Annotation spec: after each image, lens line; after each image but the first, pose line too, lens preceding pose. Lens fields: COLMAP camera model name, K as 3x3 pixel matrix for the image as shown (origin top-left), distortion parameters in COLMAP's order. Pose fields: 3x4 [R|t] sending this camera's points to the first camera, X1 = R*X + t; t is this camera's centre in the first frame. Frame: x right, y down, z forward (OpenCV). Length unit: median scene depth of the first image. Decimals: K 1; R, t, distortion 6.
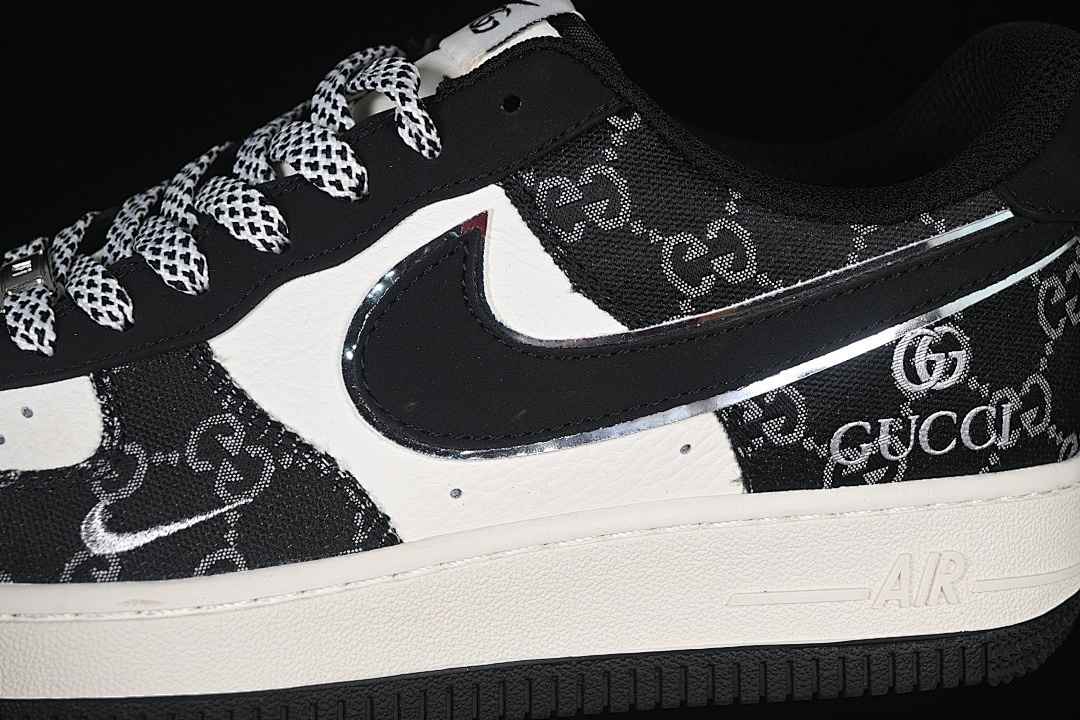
lens RADIAL K [[2327.2, 0, 545.4], [0, 2327.2, 357.2], [0, 0, 1]] dist [0.028174, 0.000000]
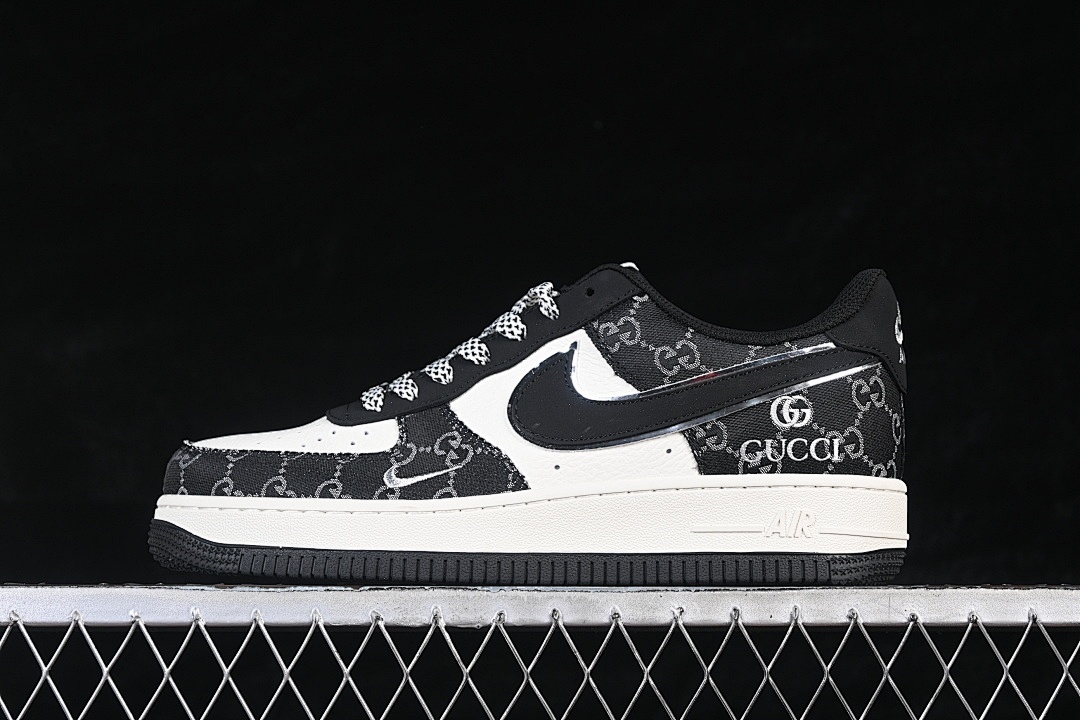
lens RADIAL K [[2327.2, 0, 538.4], [0, 2327.2, 358.2], [0, 0, 1]] dist [0.028174, 0.000000]
pose [[0.971784, -0.023996, -0.234648, 0.442221], [-0.048545, 0.953167, -0.298524, 0.593755], [0.230822, 0.301492, 0.925108, -0.988099]]
